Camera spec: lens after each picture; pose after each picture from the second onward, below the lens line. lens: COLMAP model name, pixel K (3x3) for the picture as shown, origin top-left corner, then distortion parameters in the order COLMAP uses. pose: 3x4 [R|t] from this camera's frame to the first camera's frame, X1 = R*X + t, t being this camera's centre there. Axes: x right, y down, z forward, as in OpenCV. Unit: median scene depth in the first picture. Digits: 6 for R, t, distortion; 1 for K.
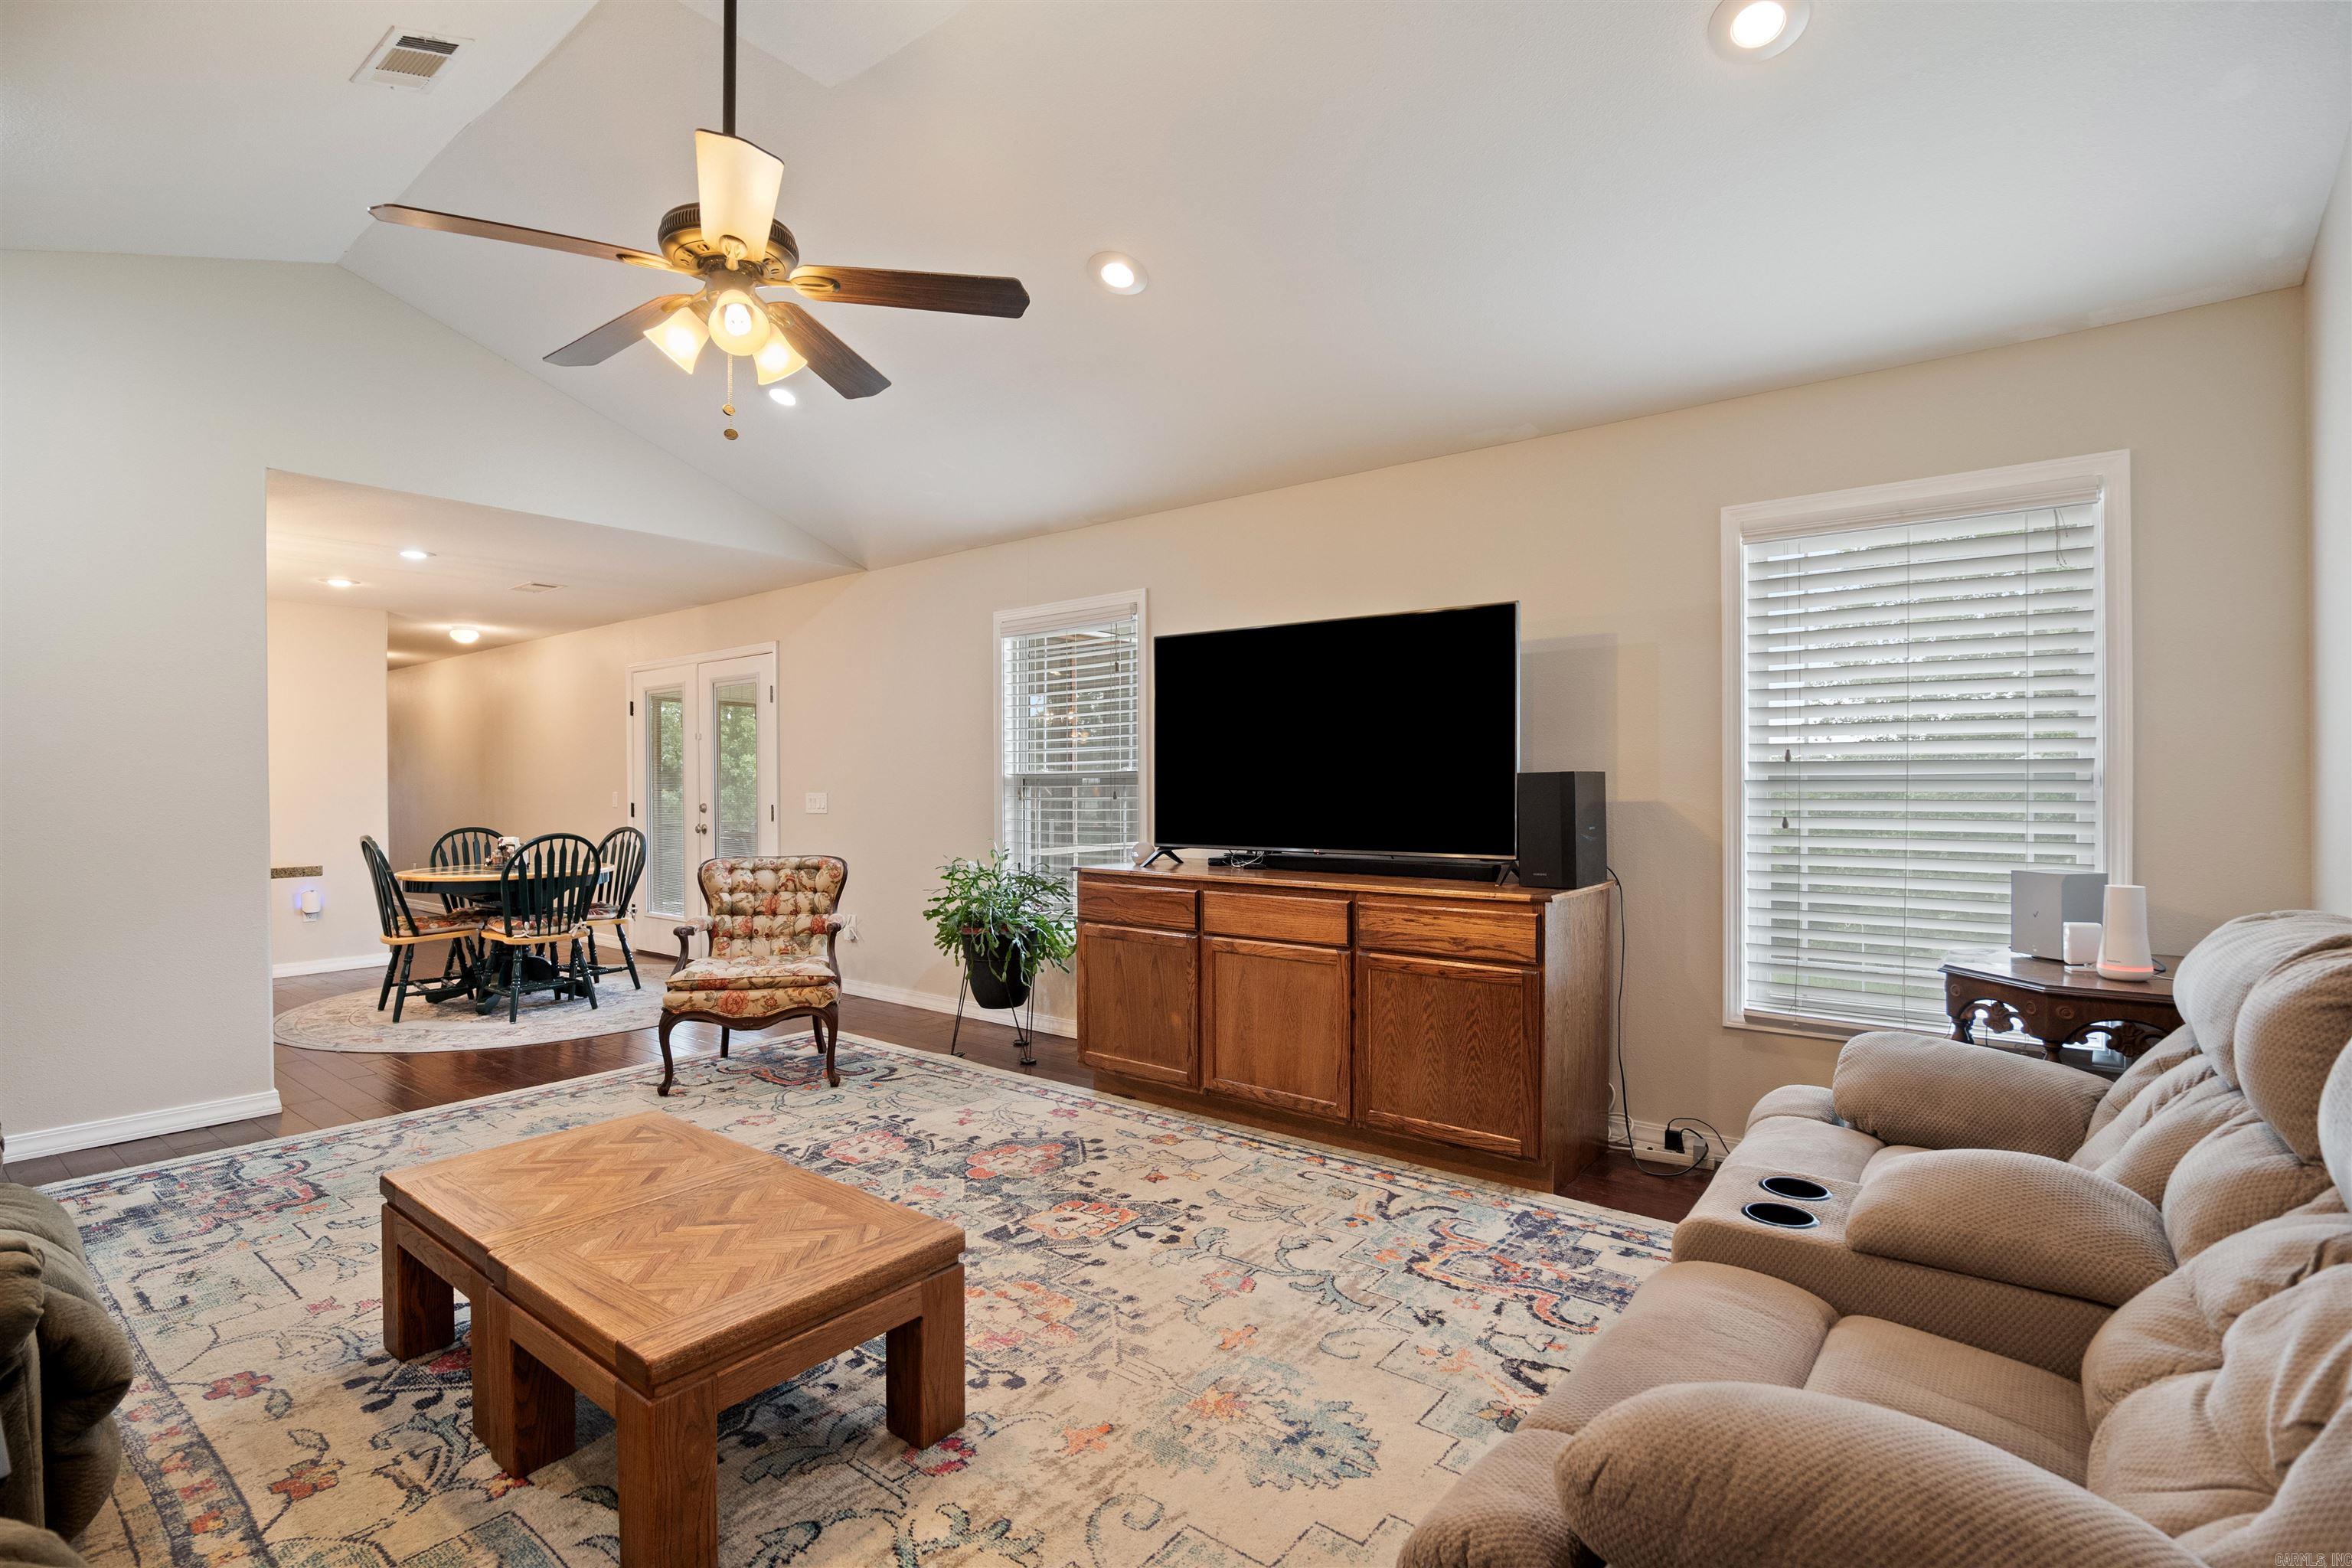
lens RADIAL K [[1093.4, 0, 1185.3], [0, 1093.4, 791.8], [0, 0, 1]] dist [-0.019332, 0.001572]
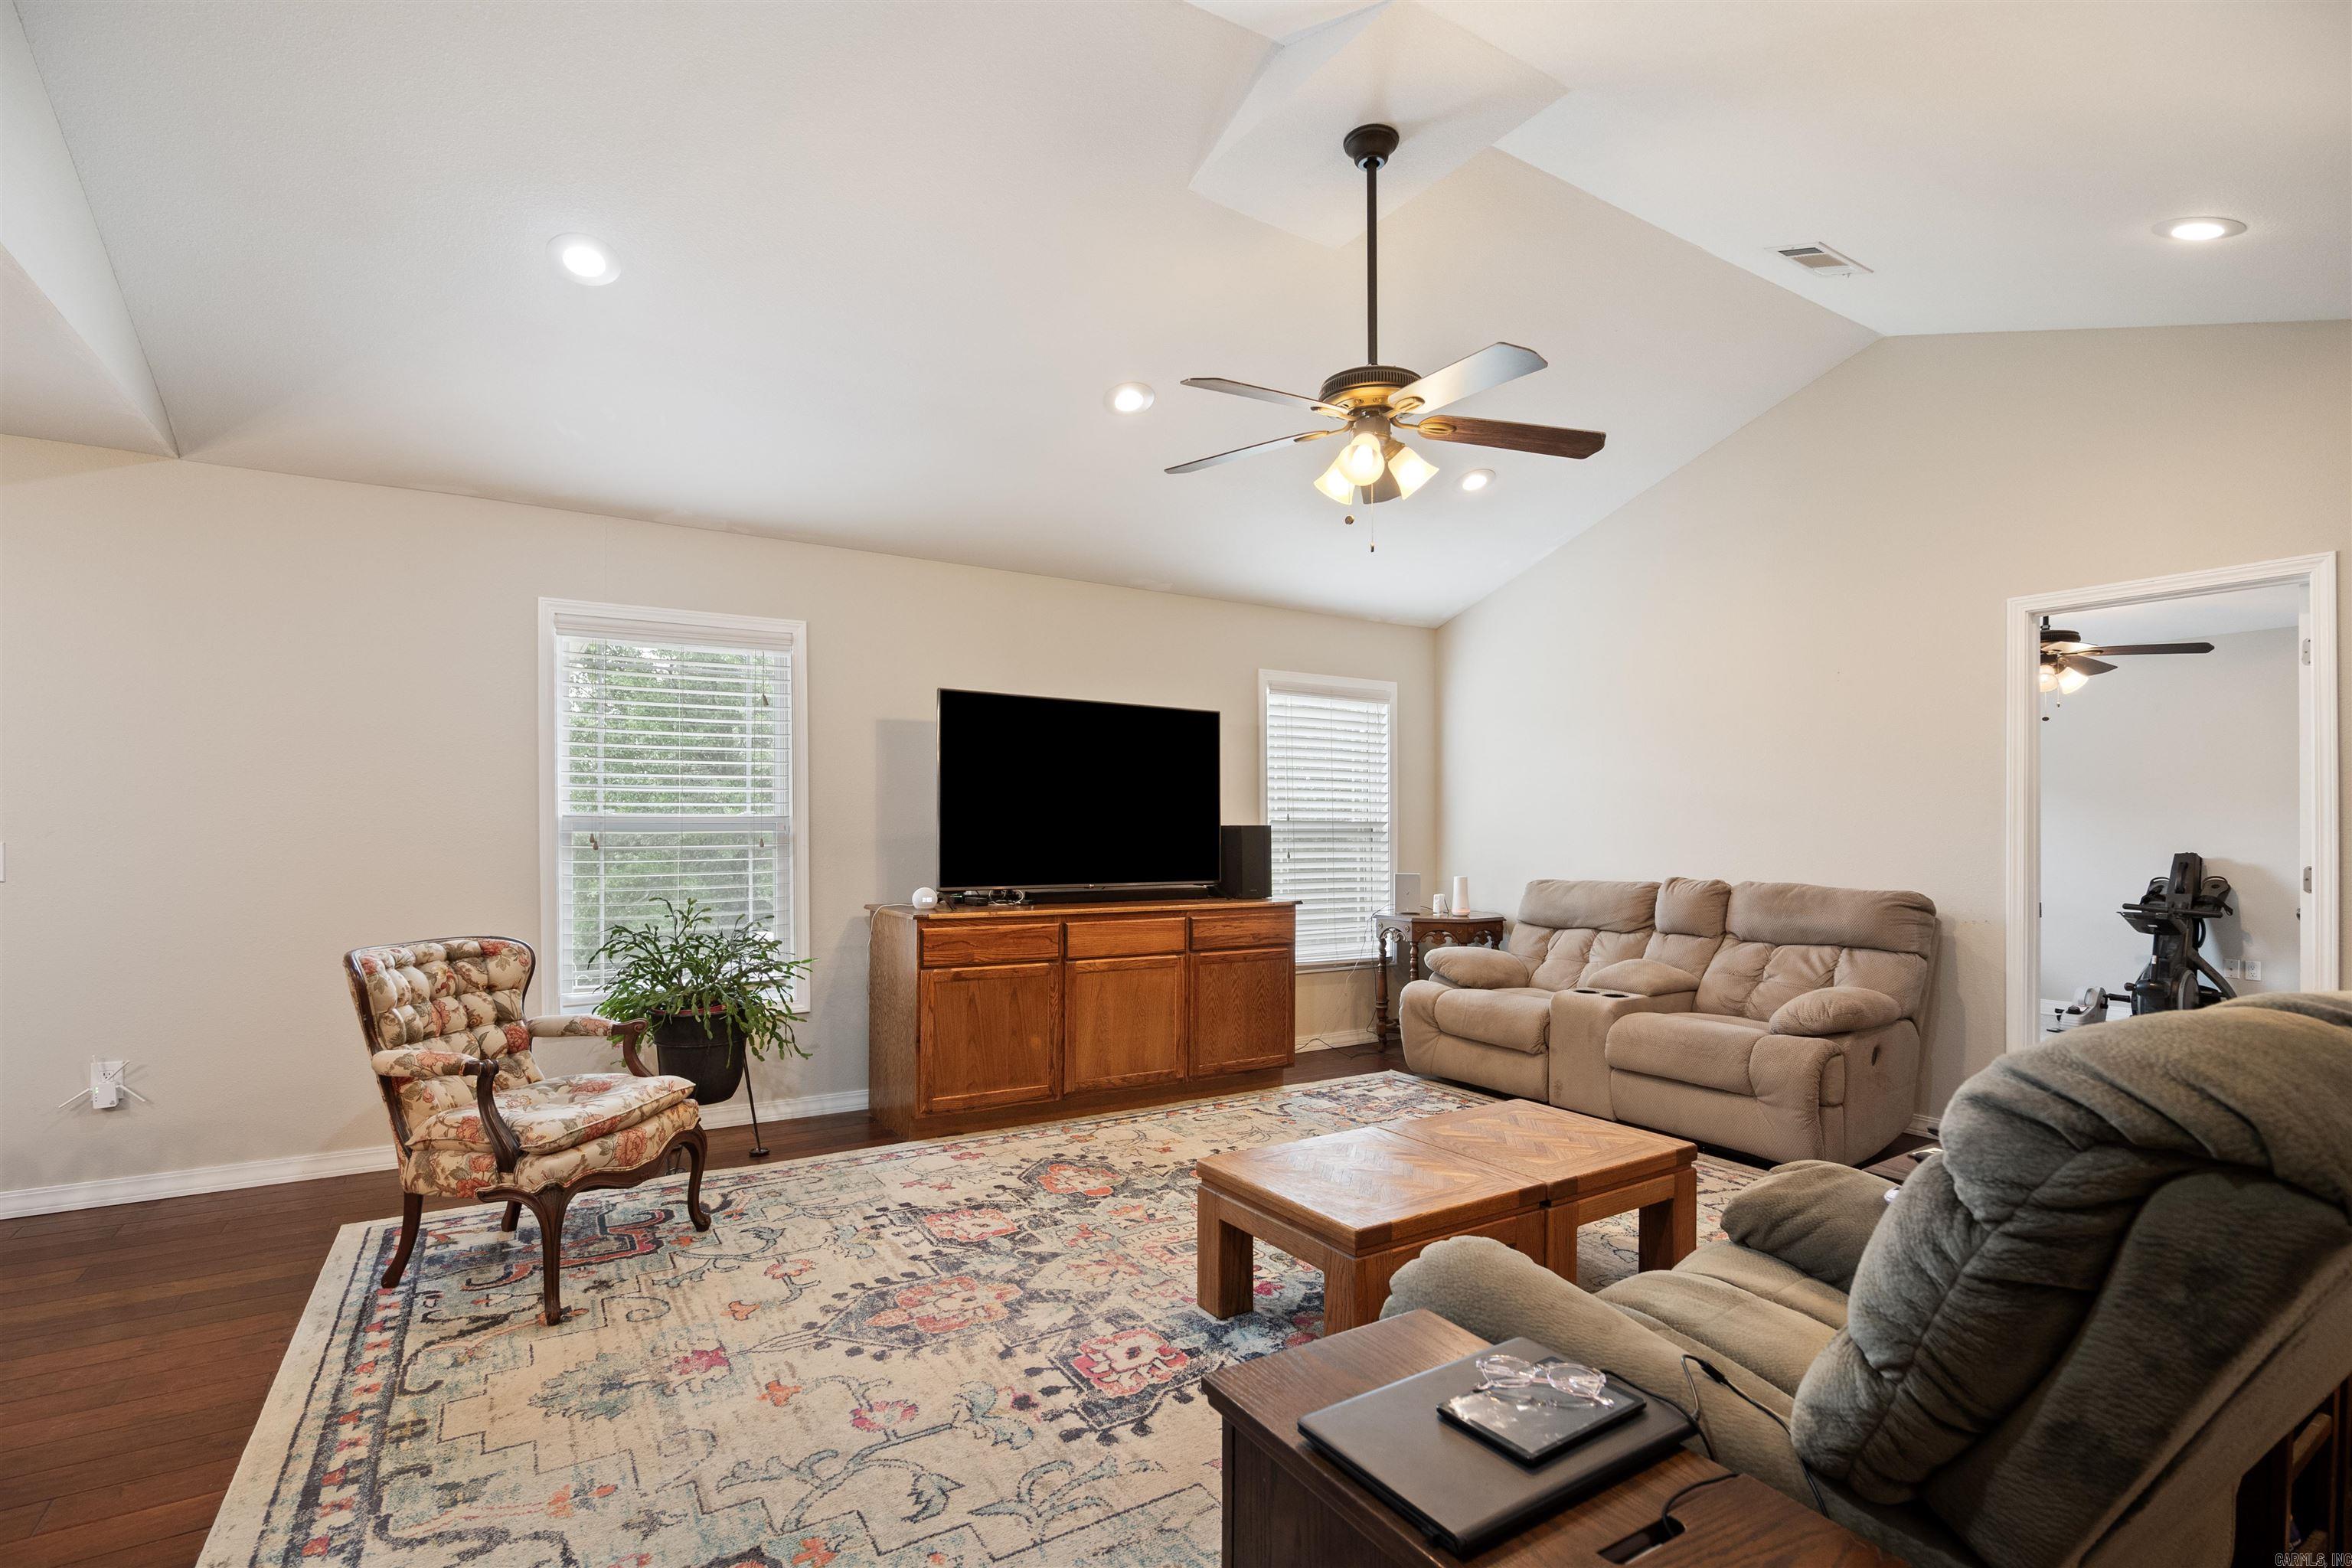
lens RADIAL K [[1107.0, 0, 1175.7], [0, 1107.0, 829.4], [0, 0, 1]] dist [-0.019586, 0.002288]
pose [[0.335853, 0.006514, 0.941892, -1.146902], [0.001358, 0.999972, -0.007400, -0.000249], [-0.941913, 0.003764, 0.335834, 0.538214]]
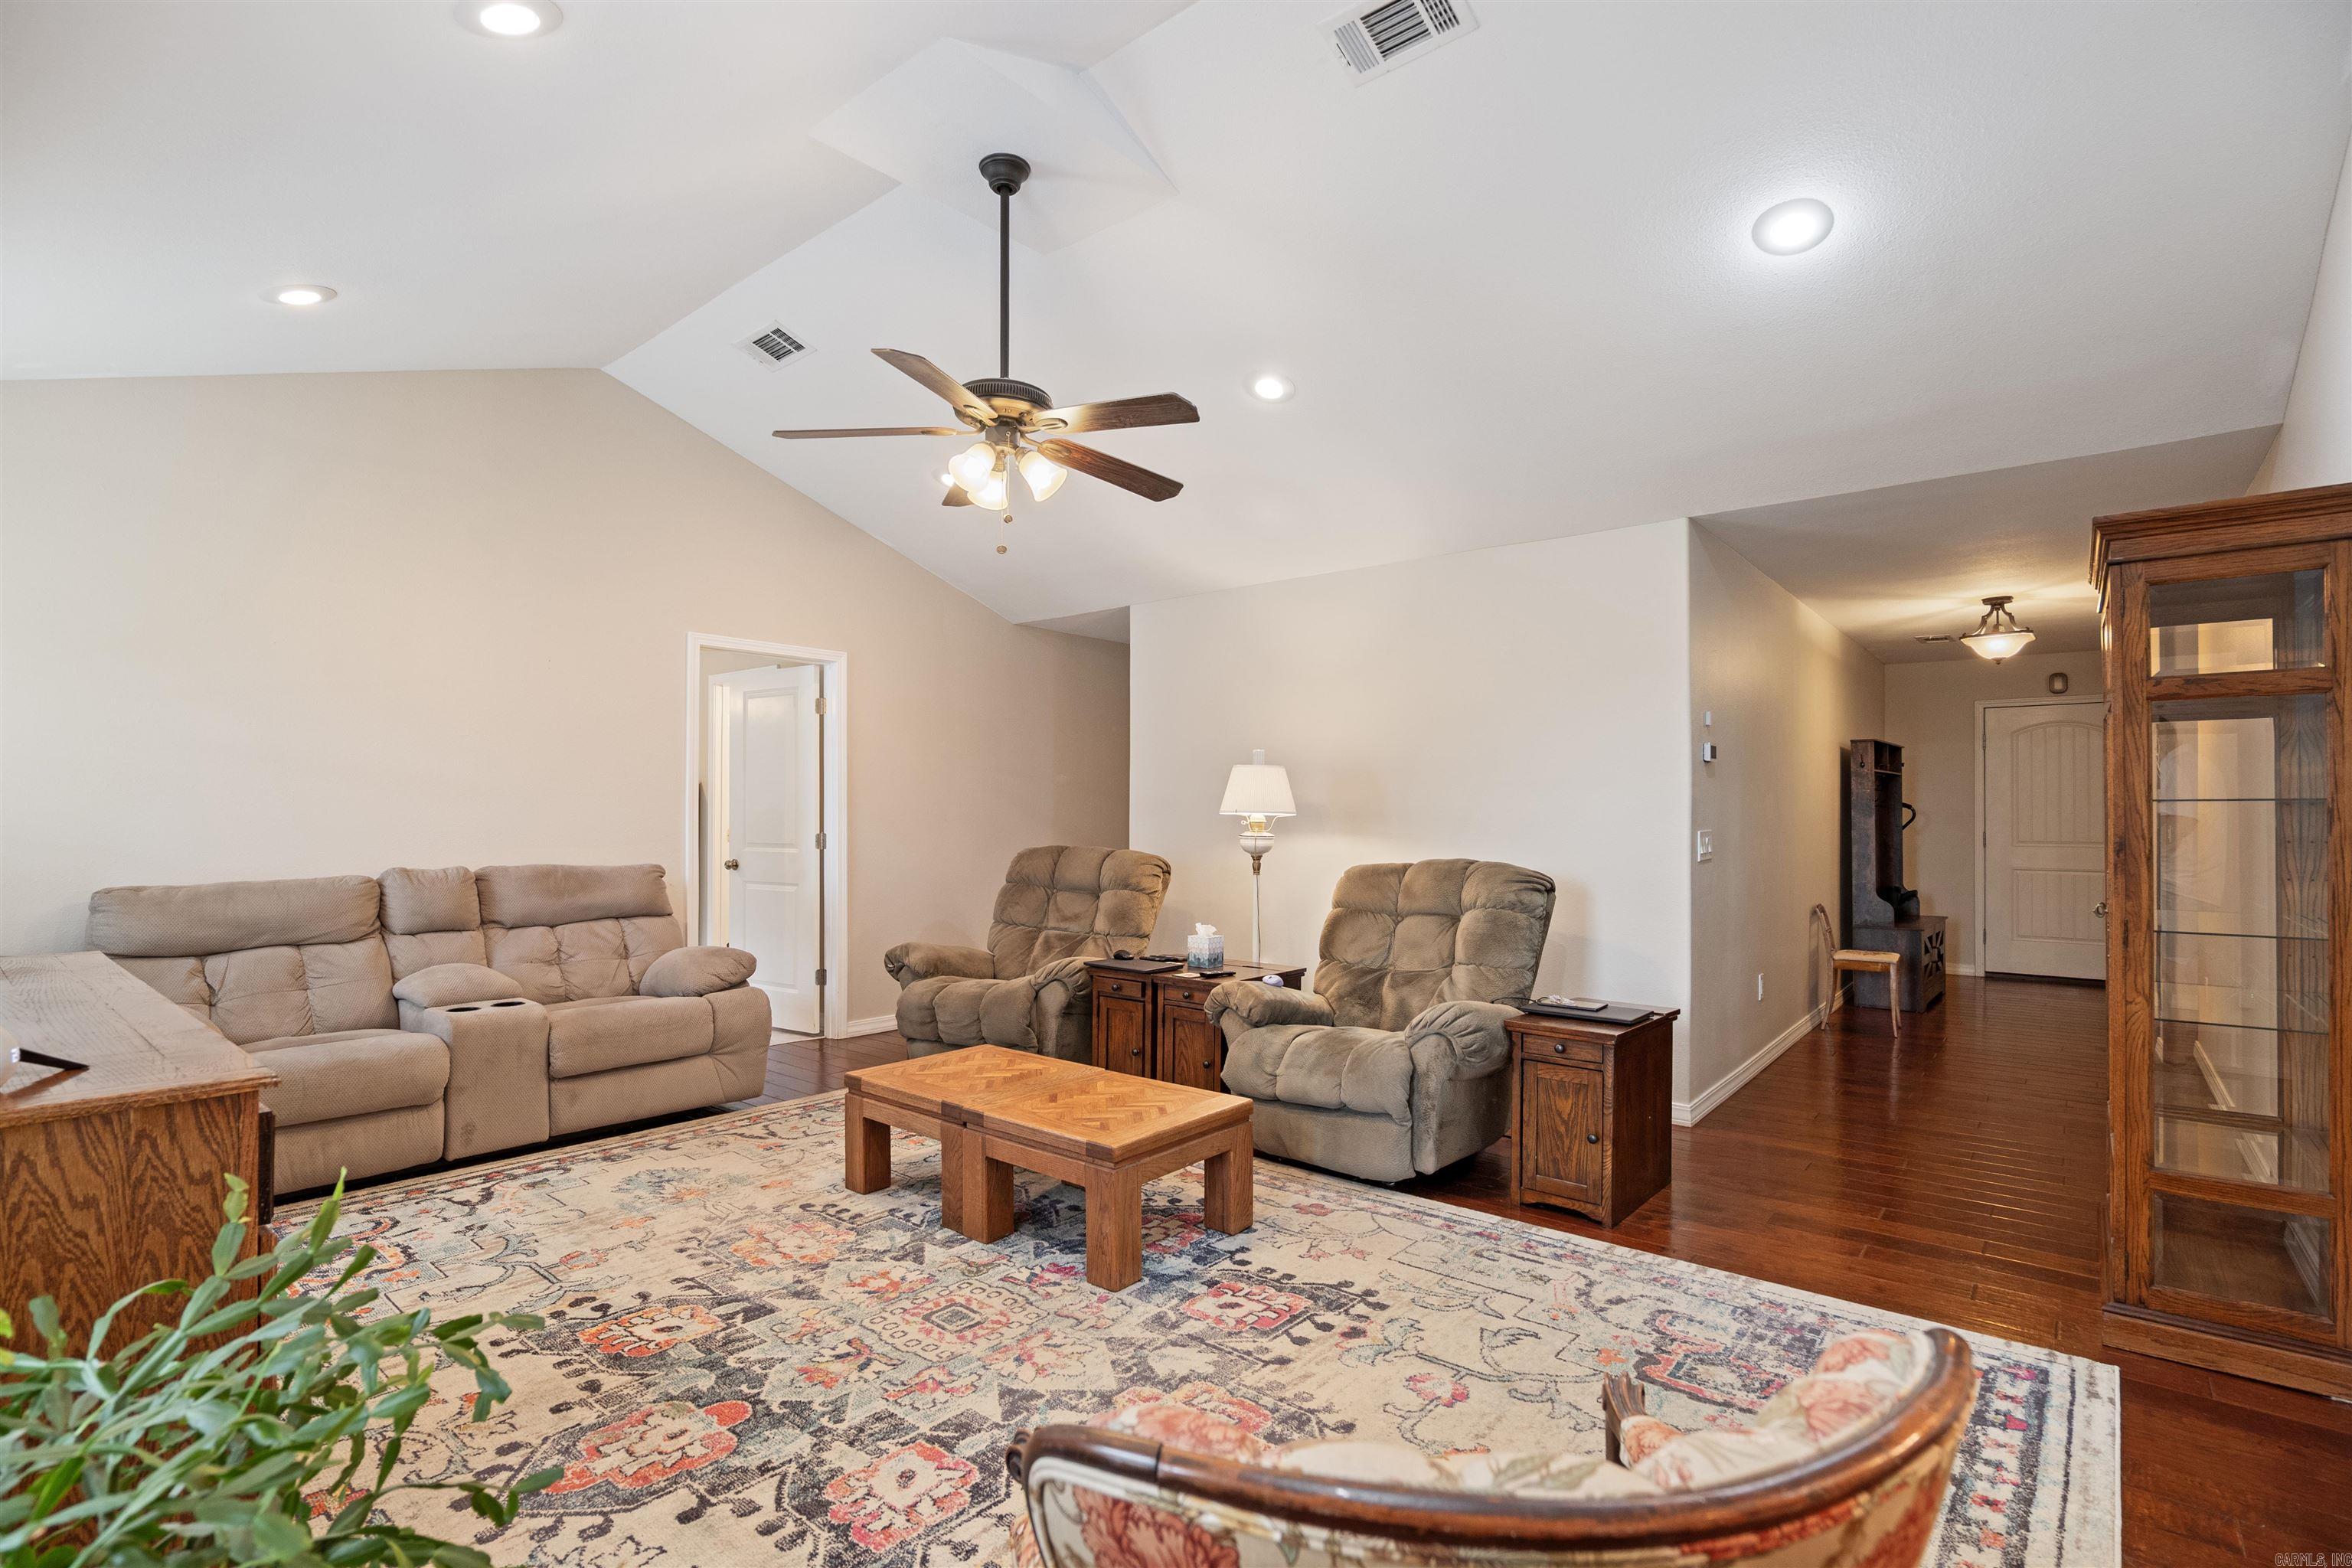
lens RADIAL K [[1093.4, 0, 1185.3], [0, 1093.4, 791.8], [0, 0, 1]] dist [-0.019332, 0.001572]
pose [[-0.999508, 0.002515, 0.031268, -0.463700], [0.002063, 0.999893, -0.014478, -0.011527], [-0.031301, -0.014407, -0.999406, 1.581026]]
